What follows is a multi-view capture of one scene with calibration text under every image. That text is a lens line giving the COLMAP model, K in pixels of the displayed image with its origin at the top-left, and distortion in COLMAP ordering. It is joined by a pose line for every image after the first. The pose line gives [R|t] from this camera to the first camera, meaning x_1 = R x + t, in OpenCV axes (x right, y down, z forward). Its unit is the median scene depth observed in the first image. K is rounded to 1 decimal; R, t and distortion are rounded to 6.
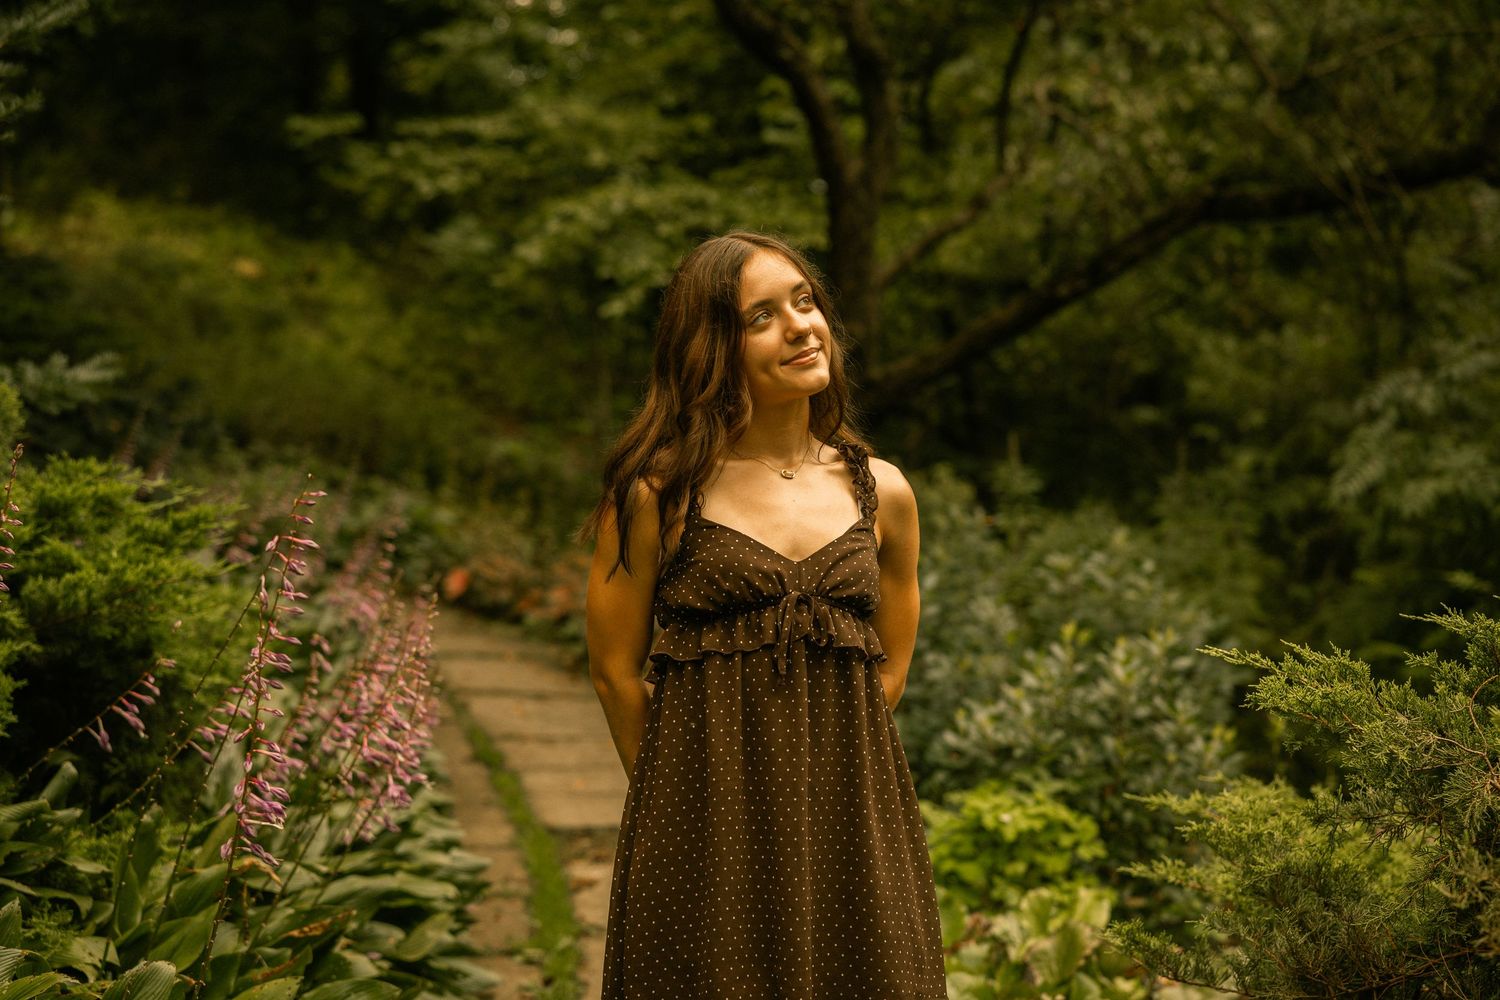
lens RADIAL K [[2998.5, 0, 749.5], [0, 2998.5, 499.5], [0, 0, 1]] dist [-0.022344, 0.000000]
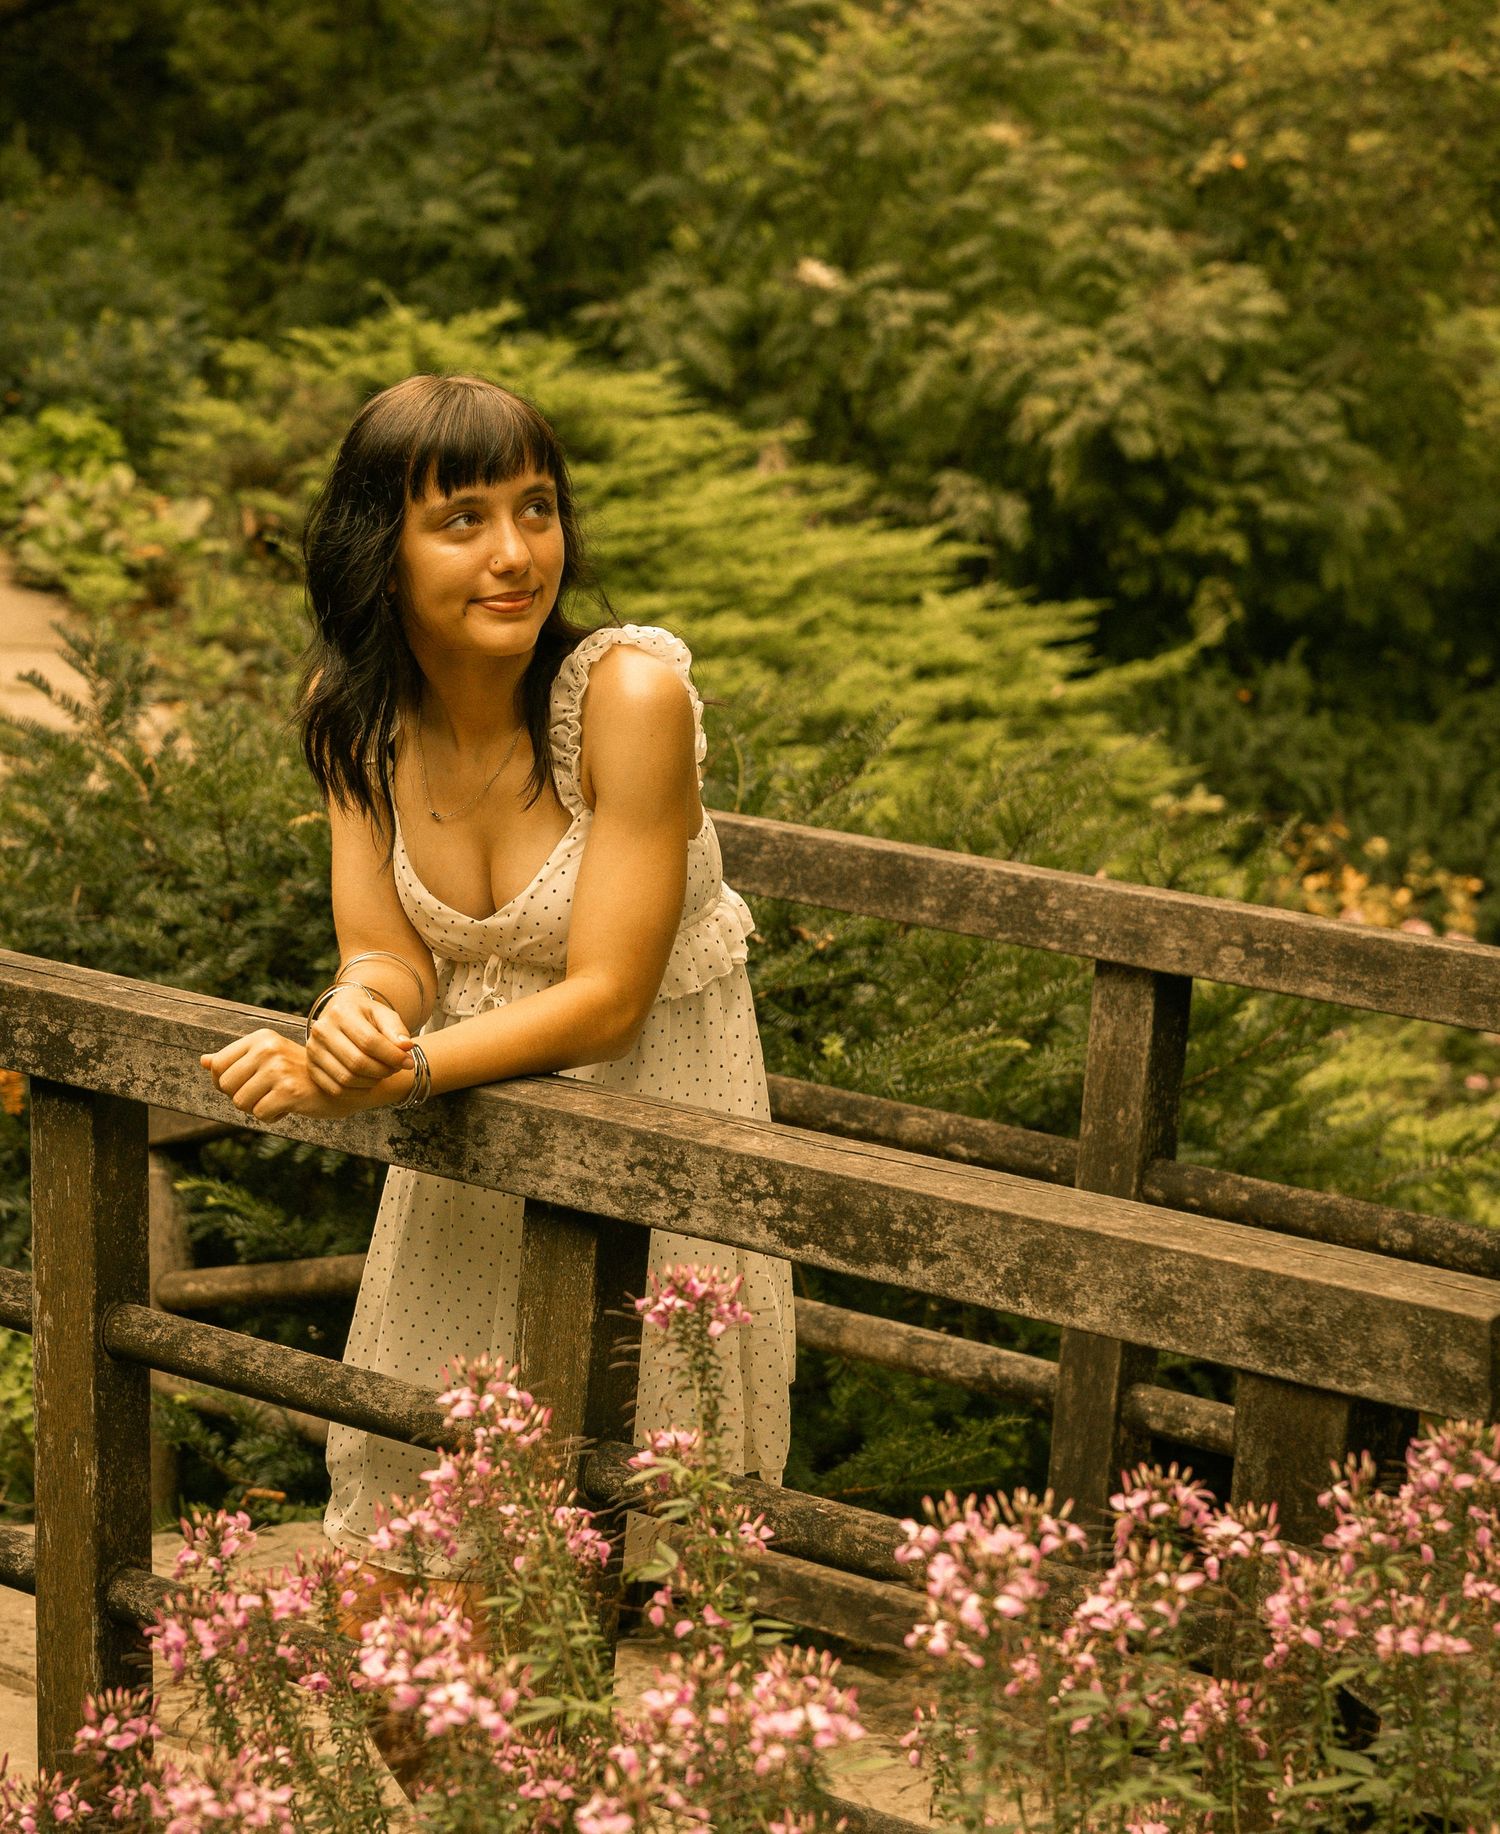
lens RADIAL K [[3802.4, 0, 749.6], [0, 3802.4, 917.3], [0, 0, 1]] dist [-0.104168, 0.000000]
pose [[0.952128, 0.013398, 0.305405, -0.187201], [-0.076457, 0.977725, 0.195469, -0.065390], [-0.295984, -0.209461, 0.931944, -1.099129]]
